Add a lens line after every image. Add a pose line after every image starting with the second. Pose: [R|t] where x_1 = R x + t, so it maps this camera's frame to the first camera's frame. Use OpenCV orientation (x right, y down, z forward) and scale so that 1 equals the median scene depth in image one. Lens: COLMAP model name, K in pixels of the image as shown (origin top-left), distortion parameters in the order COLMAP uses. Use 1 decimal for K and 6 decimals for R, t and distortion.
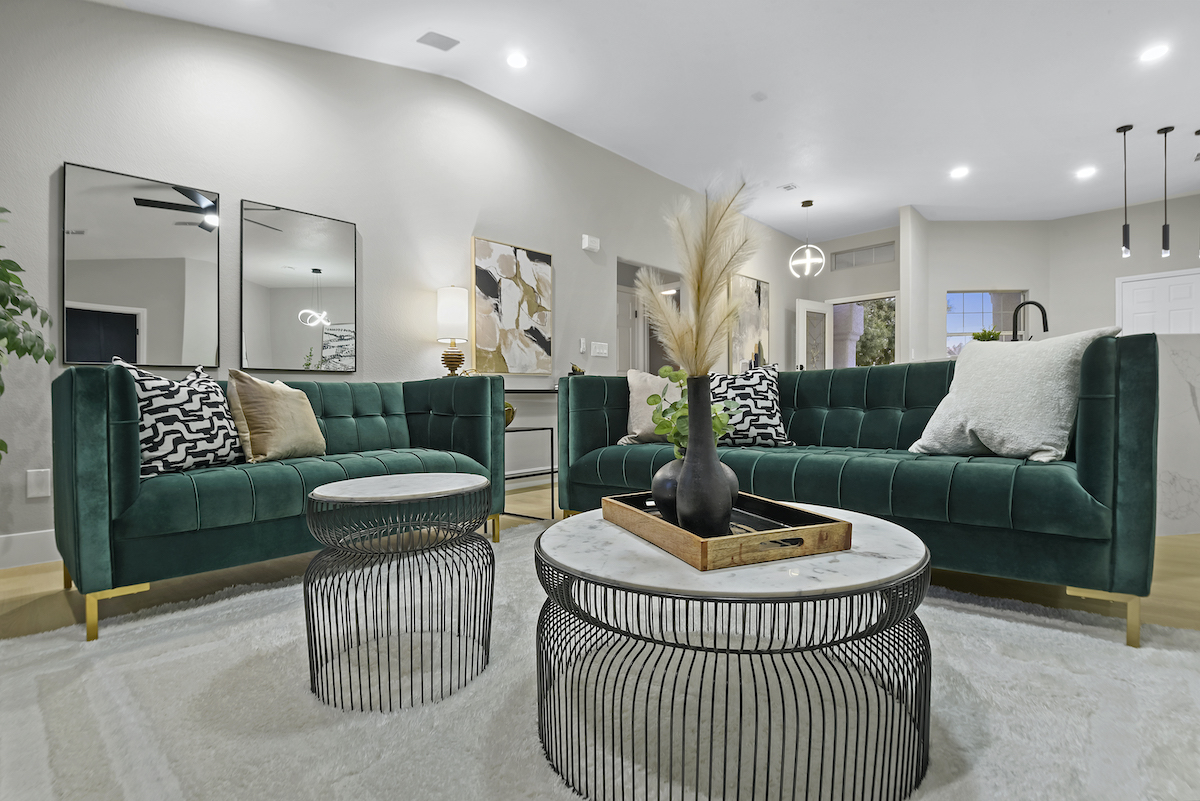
lens RADIAL K [[549.8, 0, 605.0], [0, 549.8, 407.4], [0, 0, 1]] dist [-0.013891, -0.000367]
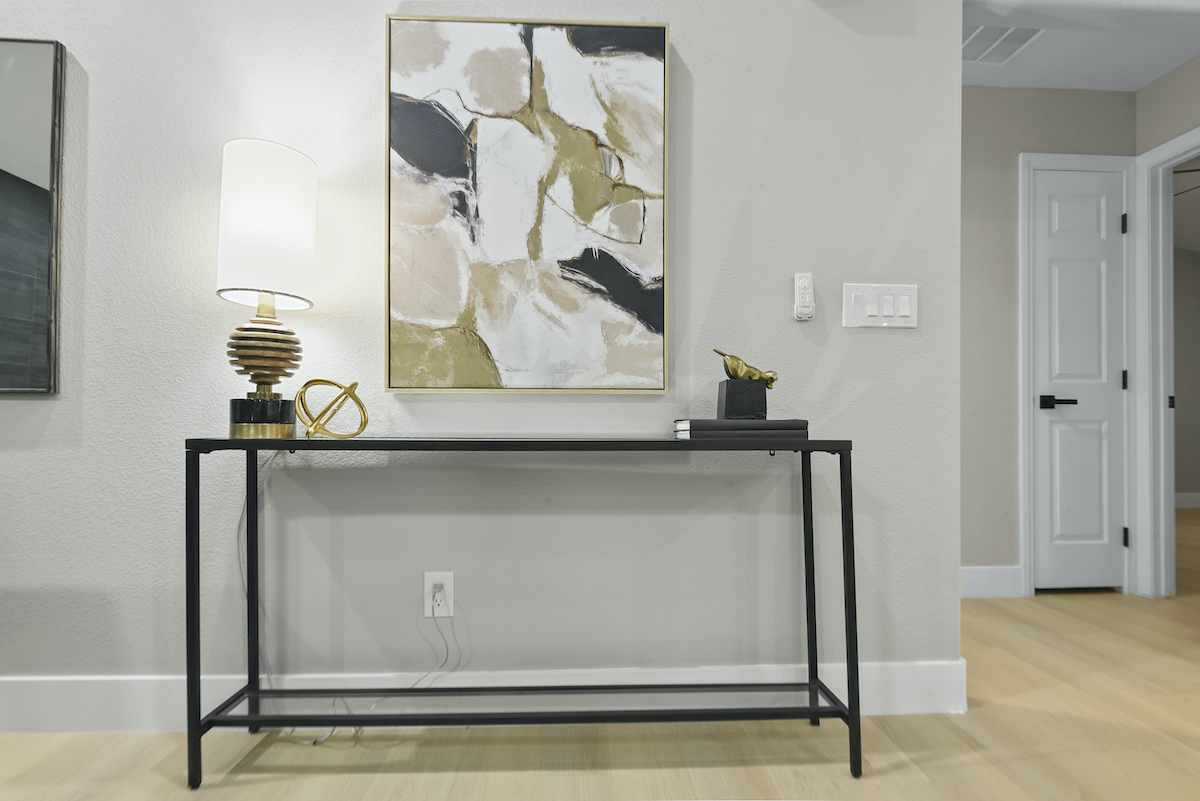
lens RADIAL K [[594.3, 0, 604.3], [0, 594.3, 410.9], [0, 0, 1]] dist [-0.004008, -0.000598]
pose [[0.724679, 0.006339, -0.689058, 0.128499], [-0.024881, 0.999546, -0.016971, -0.042824], [0.688637, 0.029443, 0.724508, 0.763273]]
